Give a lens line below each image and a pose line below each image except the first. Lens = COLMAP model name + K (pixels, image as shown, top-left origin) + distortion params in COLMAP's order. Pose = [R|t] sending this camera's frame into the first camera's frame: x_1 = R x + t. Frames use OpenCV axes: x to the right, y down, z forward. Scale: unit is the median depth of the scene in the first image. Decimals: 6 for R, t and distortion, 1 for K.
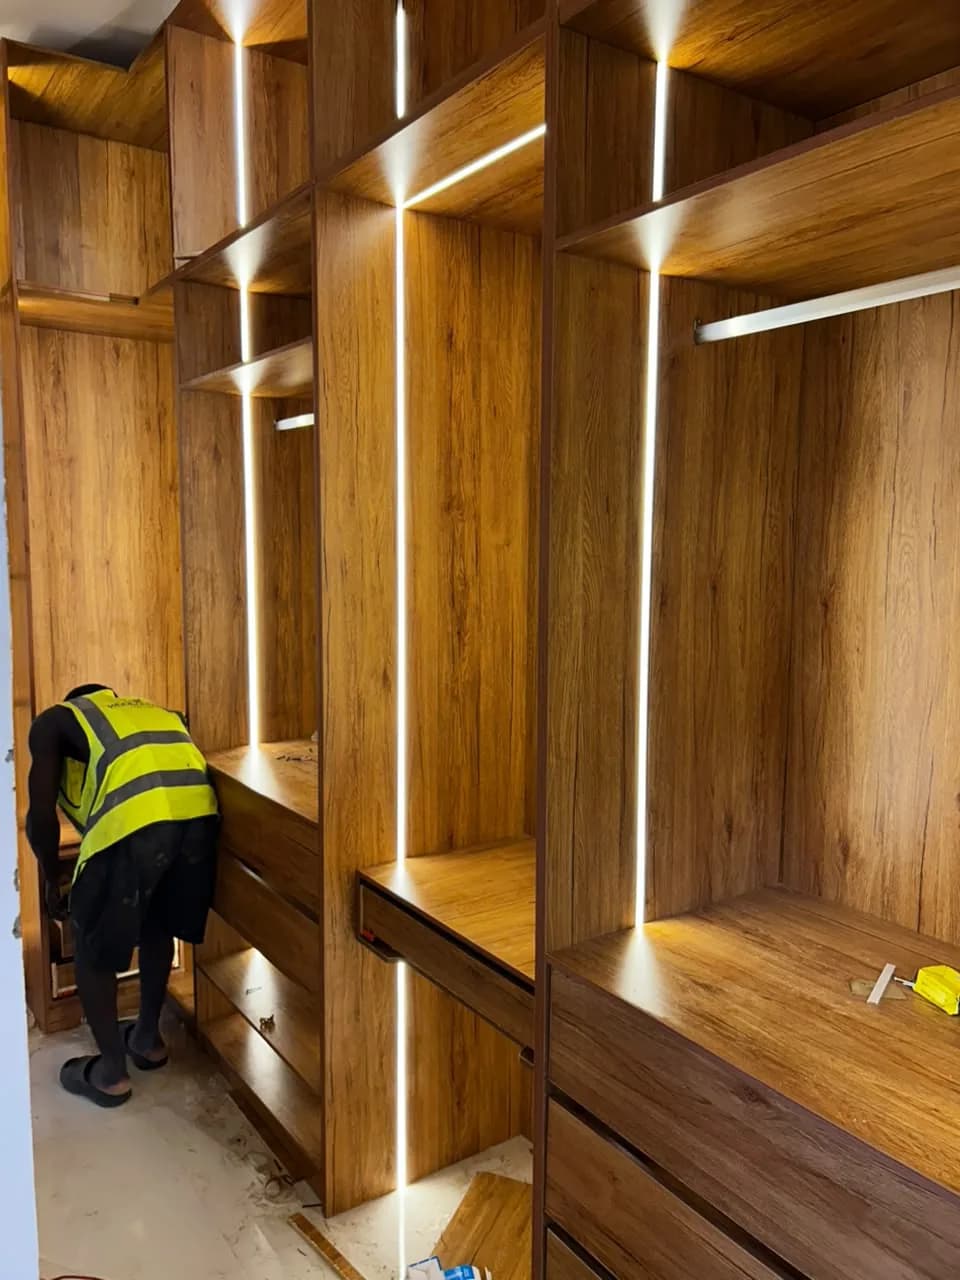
lens RADIAL K [[958.7, 0, 481.4], [0, 958.7, 627.7], [0, 0, 1]] dist [0.037687, -0.051758]
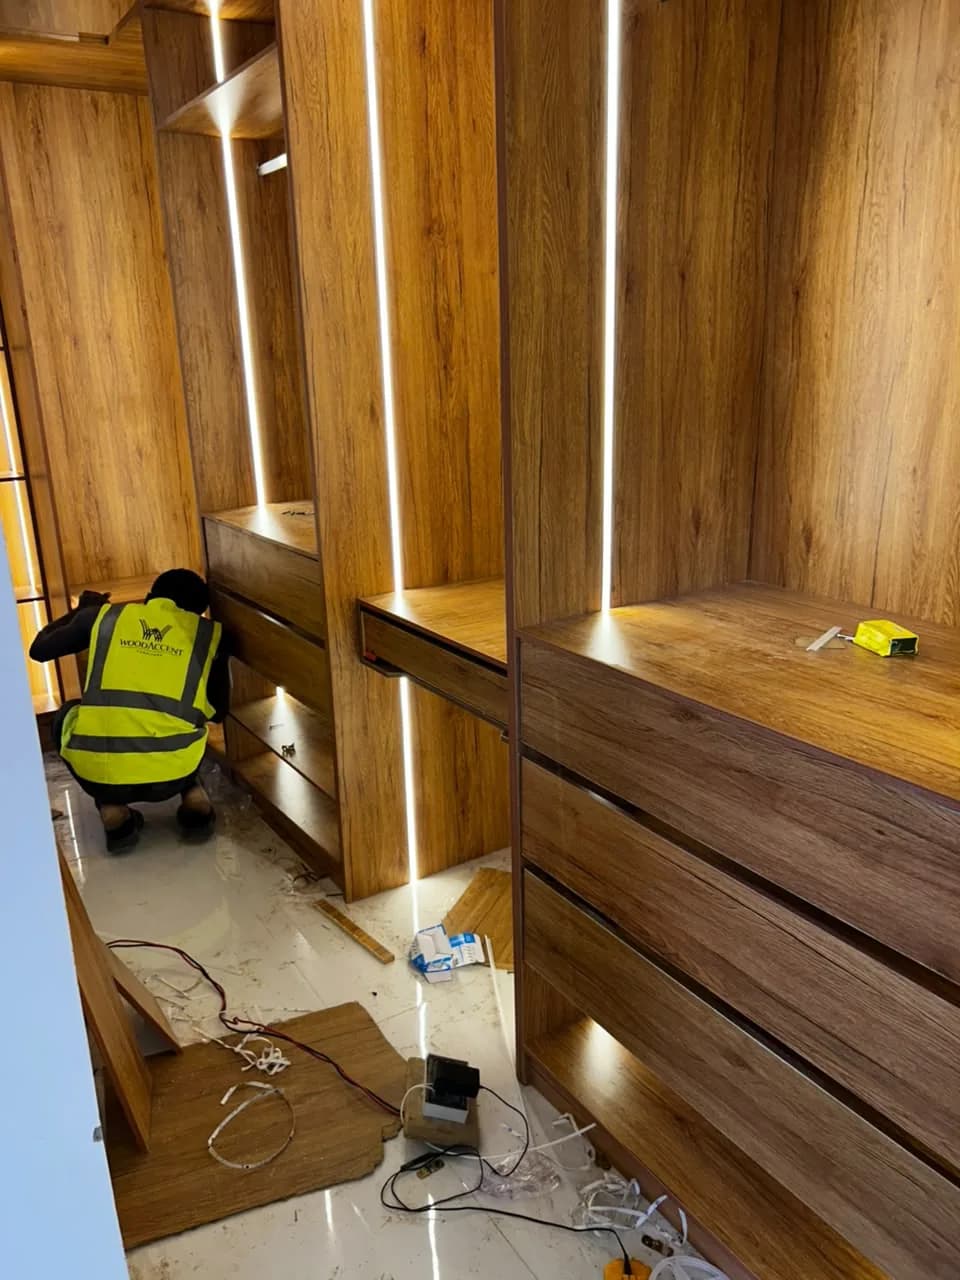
lens RADIAL K [[958.7, 0, 473.9], [0, 958.7, 641.6], [0, 0, 1]] dist [0.037687, -0.051758]
pose [[0.998601, -0.022667, -0.047771, 0.061271], [0.031240, 0.981832, 0.187160, 0.127898], [0.042661, -0.188391, 0.981167, -0.056006]]
